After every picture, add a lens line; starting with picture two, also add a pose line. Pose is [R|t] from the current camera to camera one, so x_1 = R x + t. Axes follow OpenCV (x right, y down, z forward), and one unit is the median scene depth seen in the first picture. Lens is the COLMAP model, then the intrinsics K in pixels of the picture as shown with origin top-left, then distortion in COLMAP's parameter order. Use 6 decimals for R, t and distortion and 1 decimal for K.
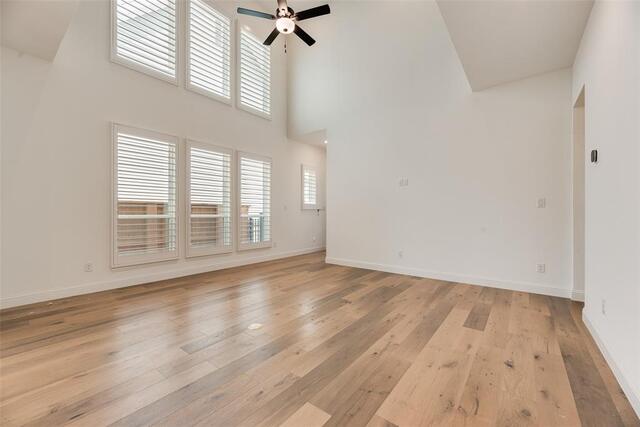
lens RADIAL K [[260.4, 0, 318.6], [0, 260.4, 212.0], [0, 0, 1]] dist [-0.000379, -0.000656]
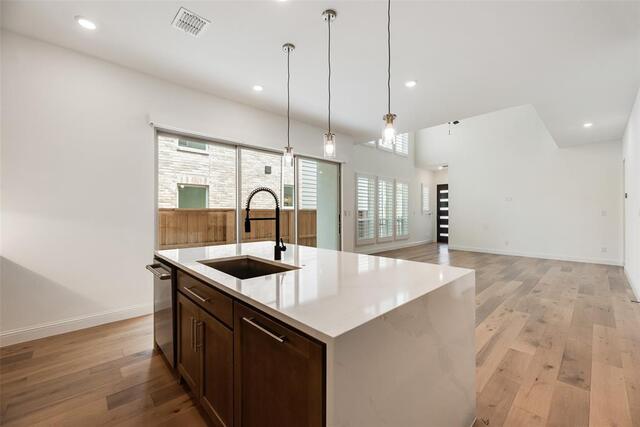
lens RADIAL K [[260.4, 0, 321.6], [0, 260.4, 216.4], [0, 0, 1]] dist [-0.000379, -0.000656]
pose [[0.987206, 0.004465, -0.159390, -0.672143], [-0.004413, 0.999990, 0.000678, -0.002887], [0.159392, 0.000034, 0.987215, -0.931364]]
